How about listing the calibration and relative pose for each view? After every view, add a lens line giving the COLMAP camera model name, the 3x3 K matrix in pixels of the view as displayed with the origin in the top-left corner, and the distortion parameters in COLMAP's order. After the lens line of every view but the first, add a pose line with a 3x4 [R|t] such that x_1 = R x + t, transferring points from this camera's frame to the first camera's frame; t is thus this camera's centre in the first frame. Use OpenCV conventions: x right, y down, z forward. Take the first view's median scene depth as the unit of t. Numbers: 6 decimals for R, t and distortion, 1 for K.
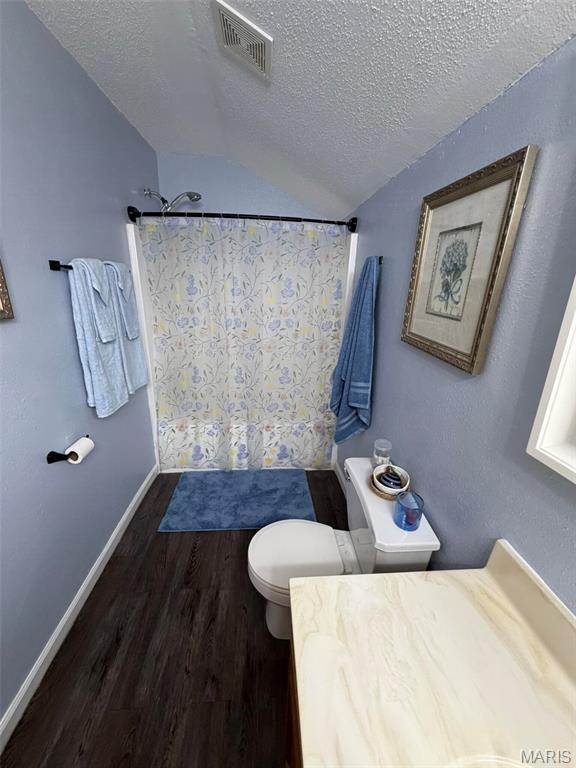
lens RADIAL K [[305.2, 0, 287.6], [0, 305.2, 381.8], [0, 0, 1]] dist [-0.001198, 0.000364]
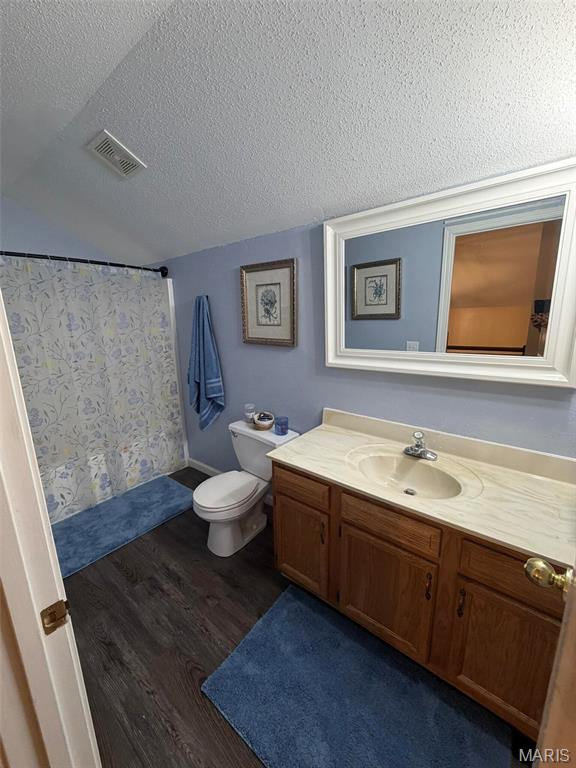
lens RADIAL K [[305.2, 0, 286.6], [0, 305.2, 381.6], [0, 0, 1]] dist [-0.001198, 0.000364]
pose [[0.684579, -0.196476, 0.701960, -0.675455], [0.268927, 0.963133, 0.007309, 0.119076], [-0.677517, 0.183773, 0.712179, -0.332608]]
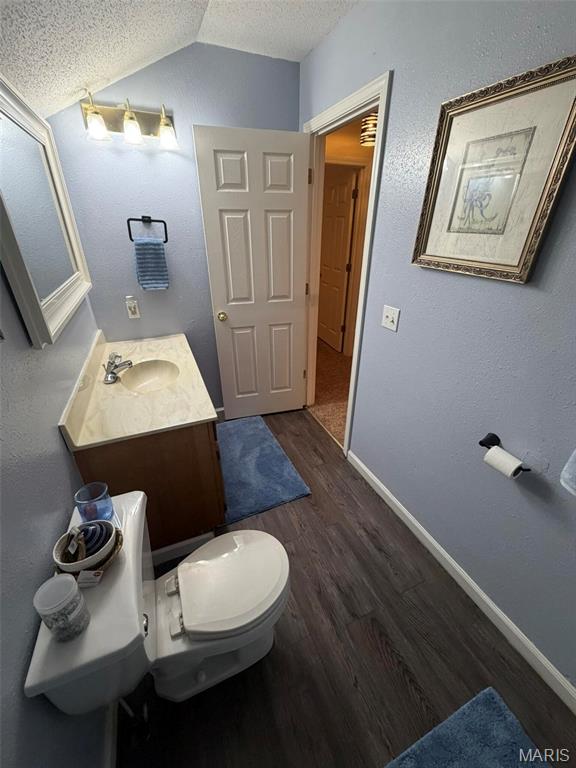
lens RADIAL K [[305.2, 0, 285.0], [0, 305.2, 384.8], [0, 0, 1]] dist [-0.001198, 0.000364]
pose [[-0.946337, 0.130079, -0.295849, 0.071042], [-0.121347, 0.705428, 0.698317, -0.397763], [0.299536, 0.696743, -0.651788, 1.177213]]
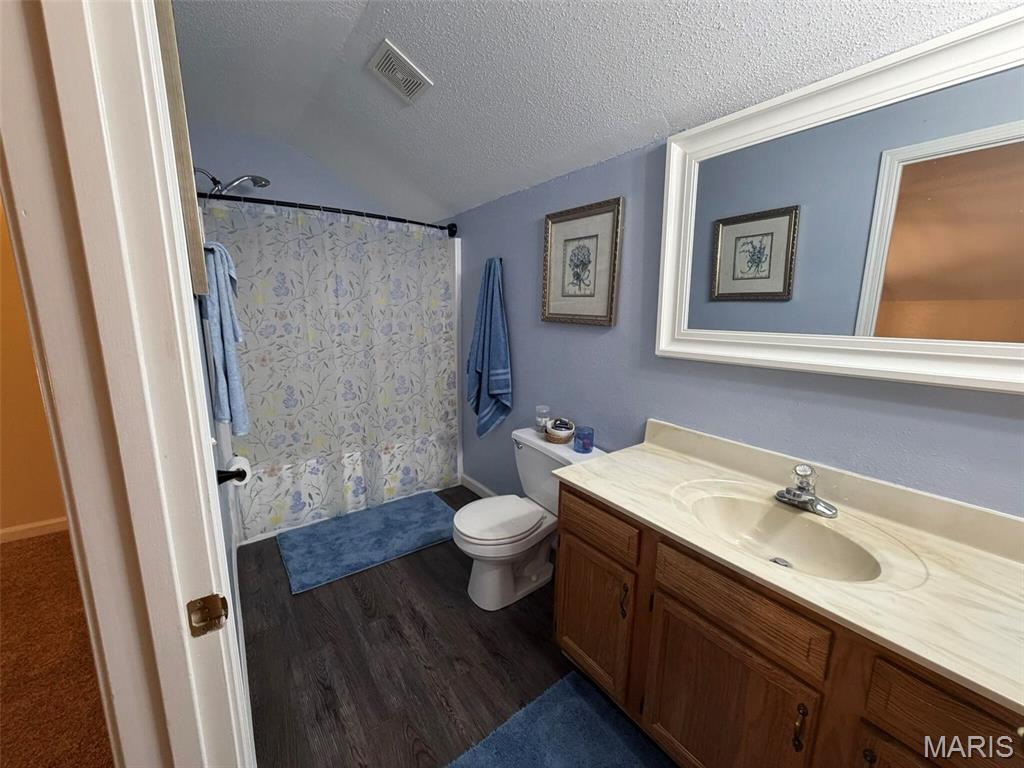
lens RADIAL K [[407.0, 0, 512.8], [0, 407.0, 382.7], [0, 0, 1]] dist [-0.001198, 0.000364]
pose [[0.847092, -0.114975, 0.518861, -0.588234], [0.178675, 0.981098, -0.074303, 0.201851], [-0.500511, 0.155649, 0.851623, -0.301562]]
